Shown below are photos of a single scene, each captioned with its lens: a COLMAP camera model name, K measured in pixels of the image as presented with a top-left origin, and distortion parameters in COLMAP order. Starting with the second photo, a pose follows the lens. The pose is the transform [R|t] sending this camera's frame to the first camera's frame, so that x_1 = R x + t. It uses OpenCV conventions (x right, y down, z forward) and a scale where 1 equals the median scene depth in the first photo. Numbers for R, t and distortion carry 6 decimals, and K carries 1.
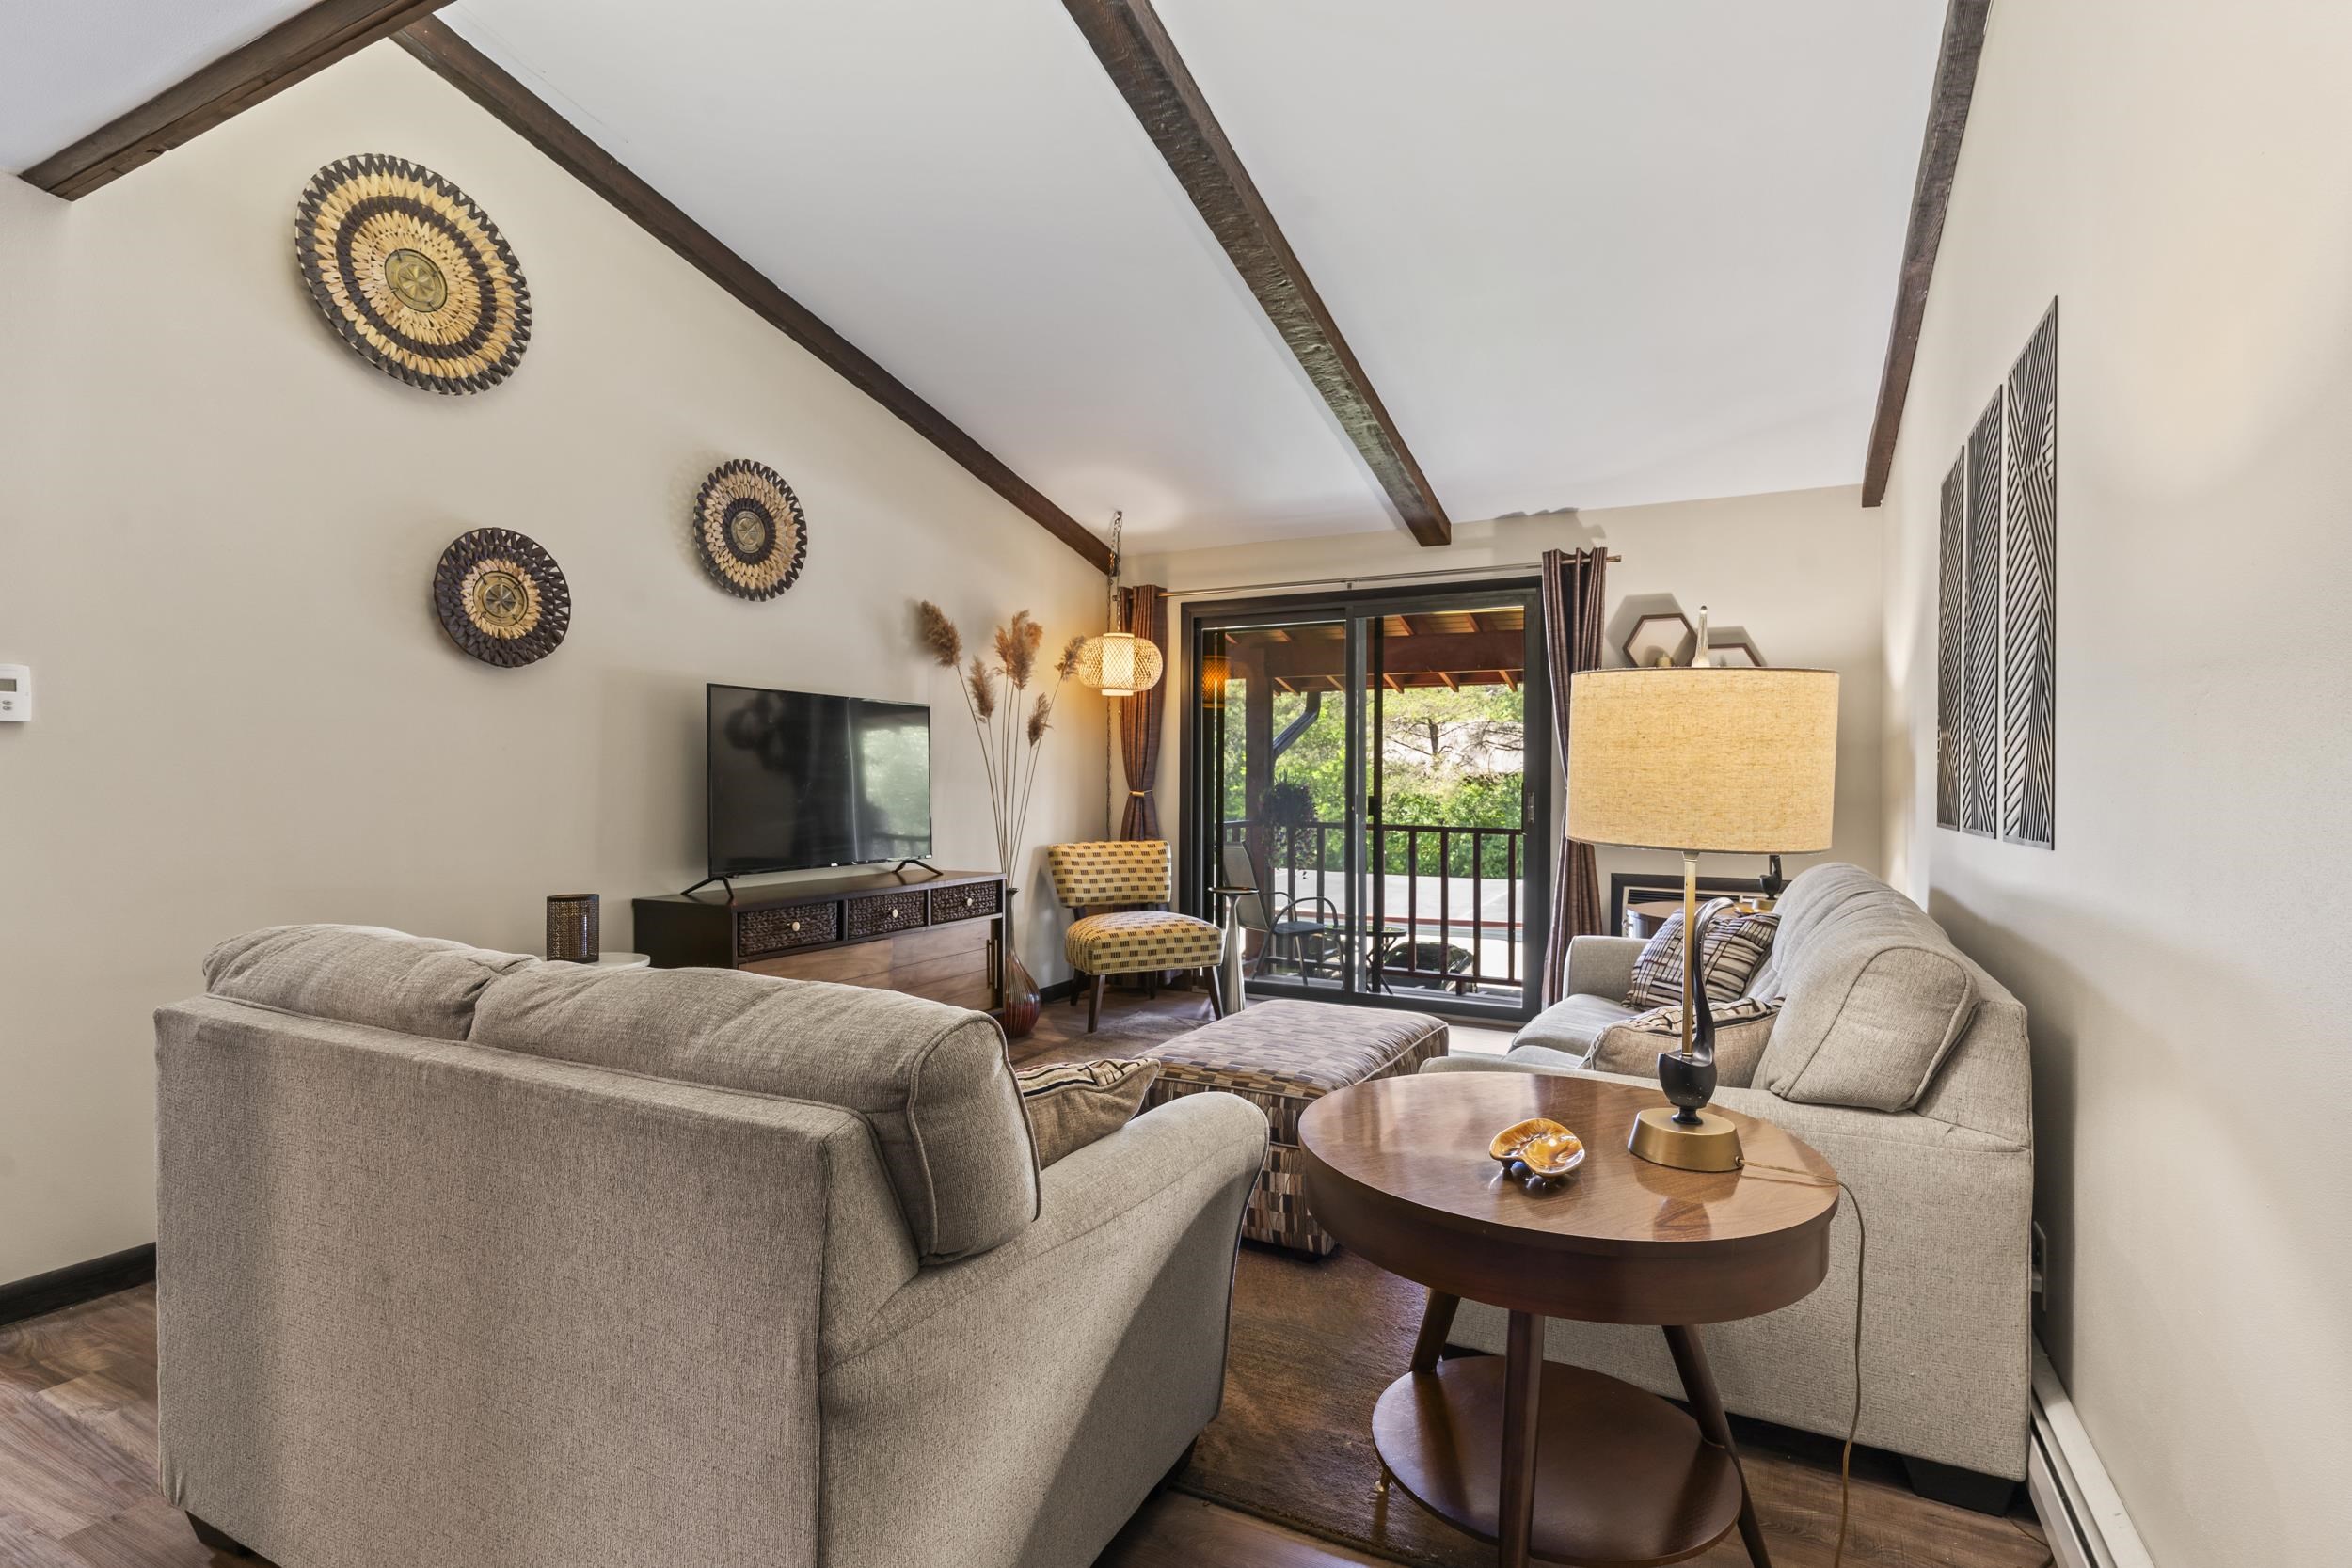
lens RADIAL K [[1125.5, 0, 1176.0], [0, 1125.5, 784.0], [0, 0, 1]] dist [0.001904, 0.000175]
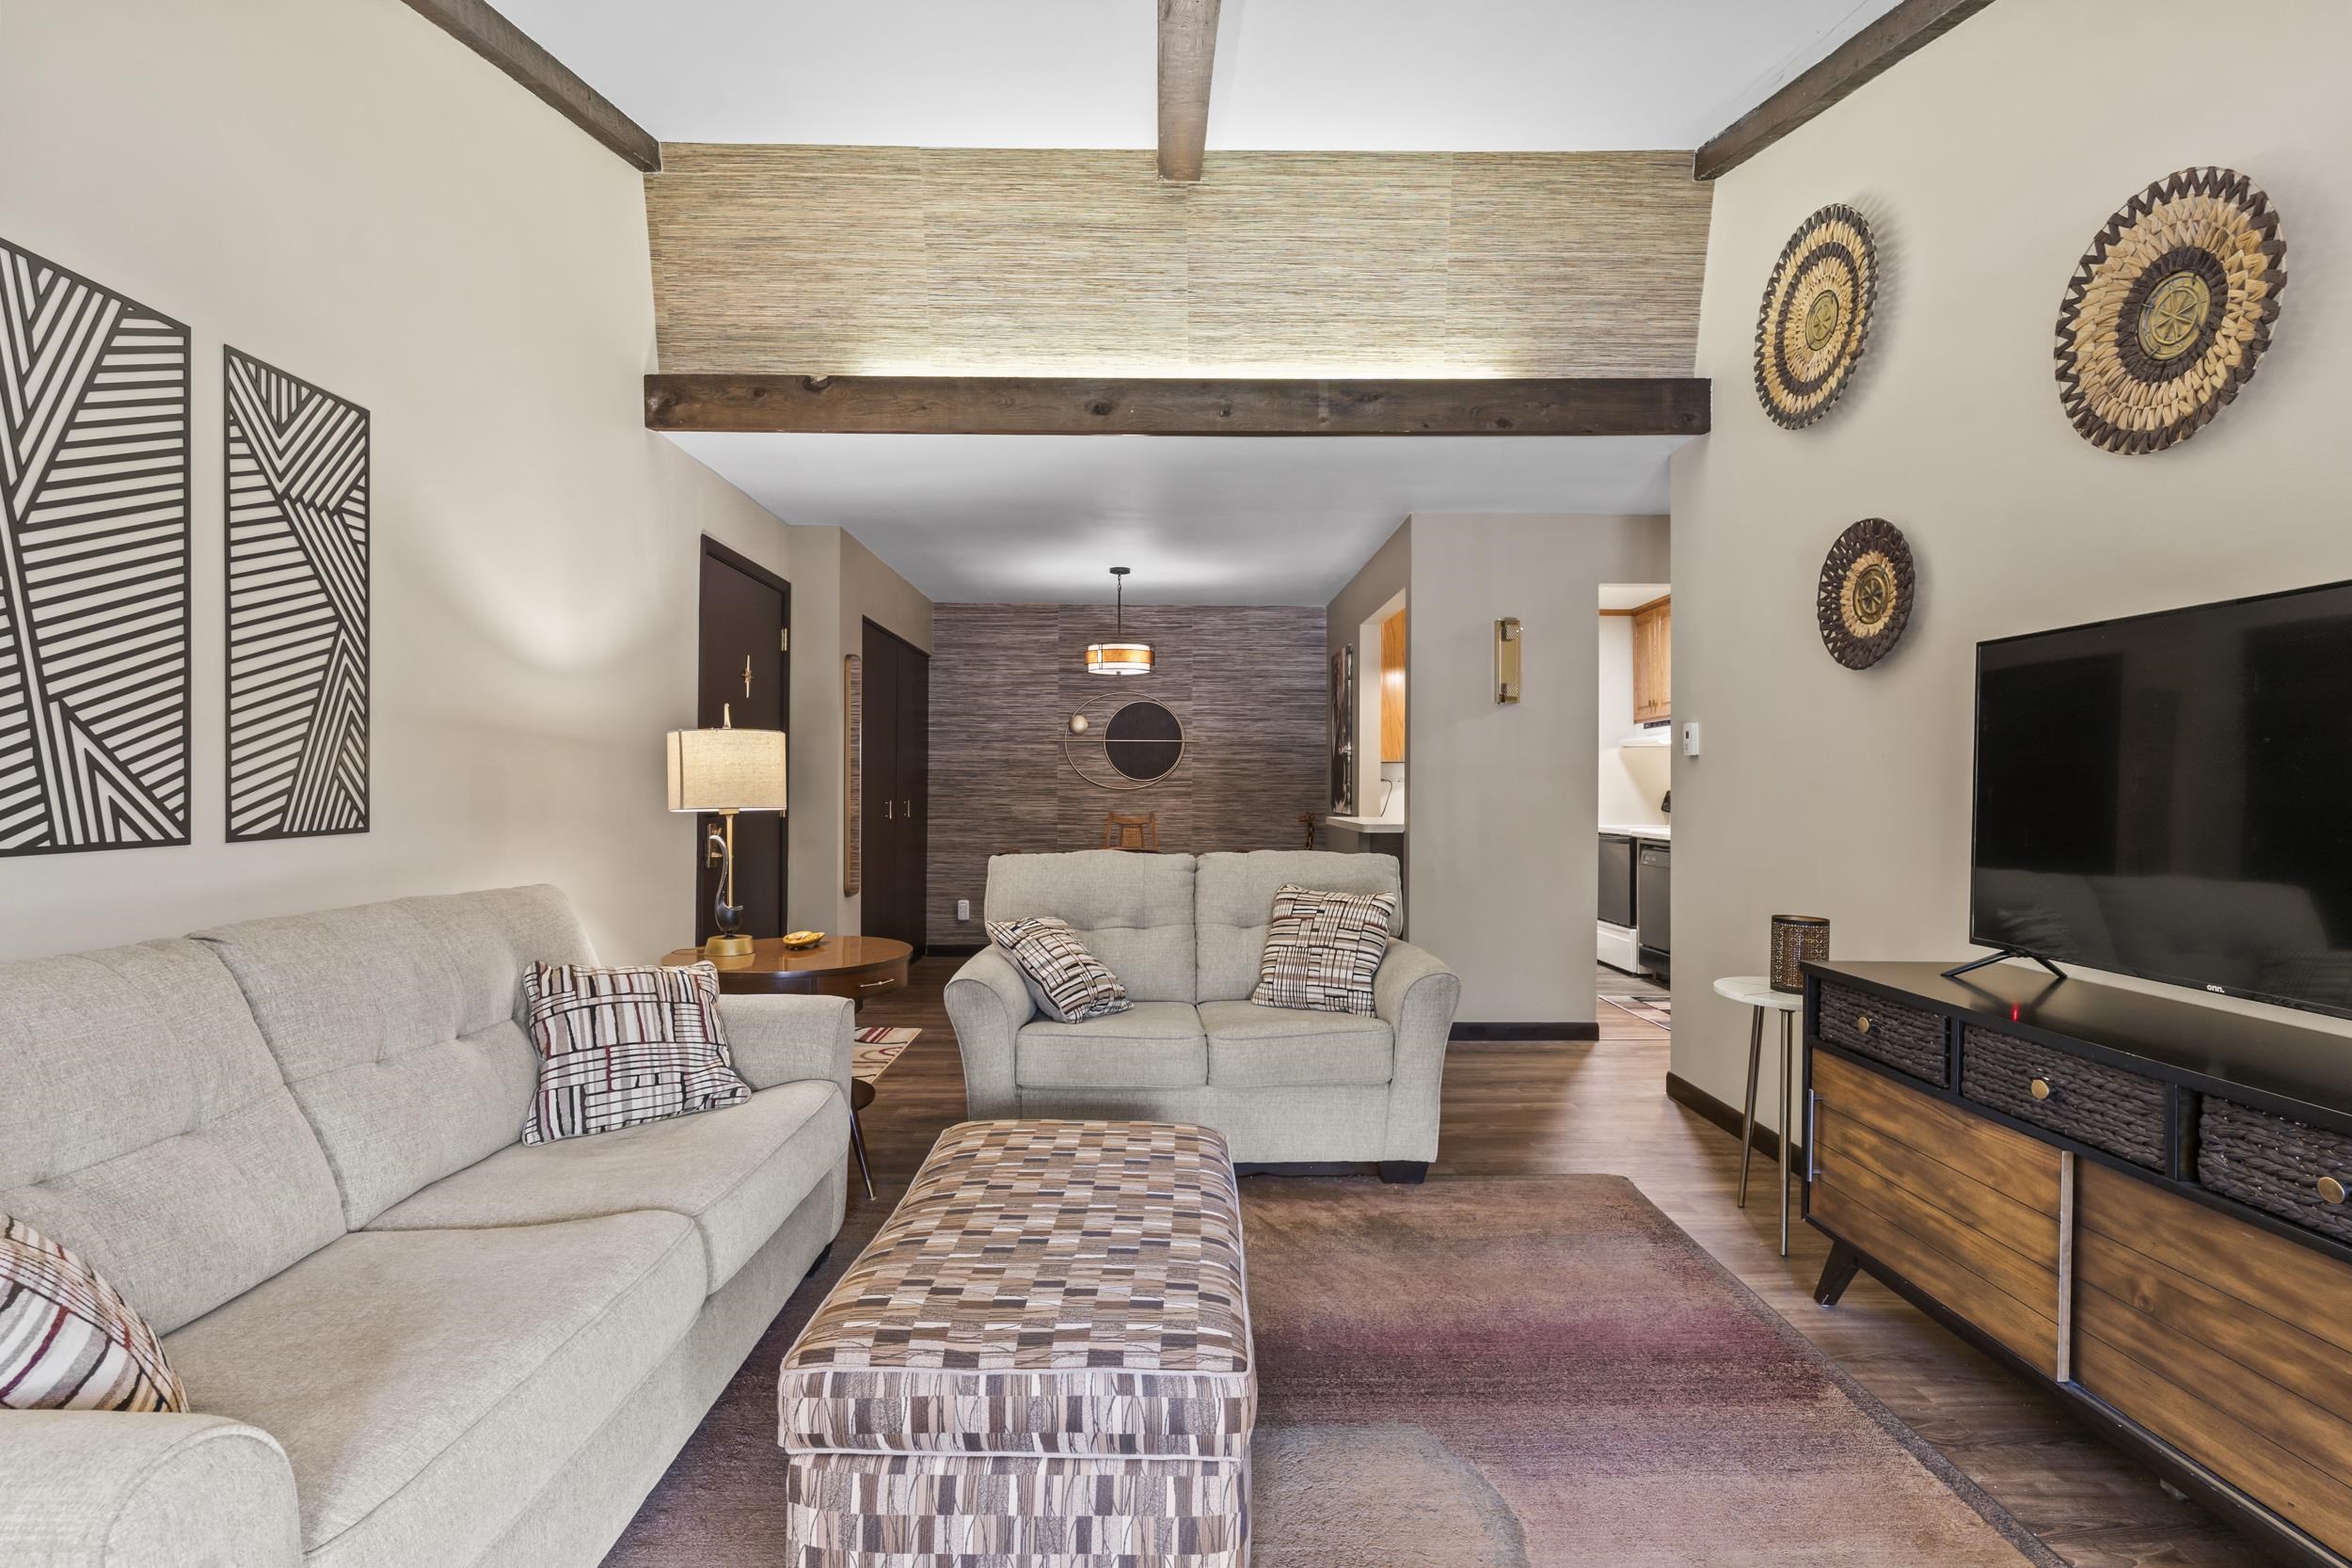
lens RADIAL K [[1125.5, 0, 1176.0], [0, 1125.5, 784.0], [0, 0, 1]] dist [0.001904, 0.000175]
pose [[-0.881677, -0.011195, -0.471721, 0.333531], [-0.013491, 0.999908, 0.001484, -0.004463], [0.471661, 0.007673, -0.881747, 1.551183]]
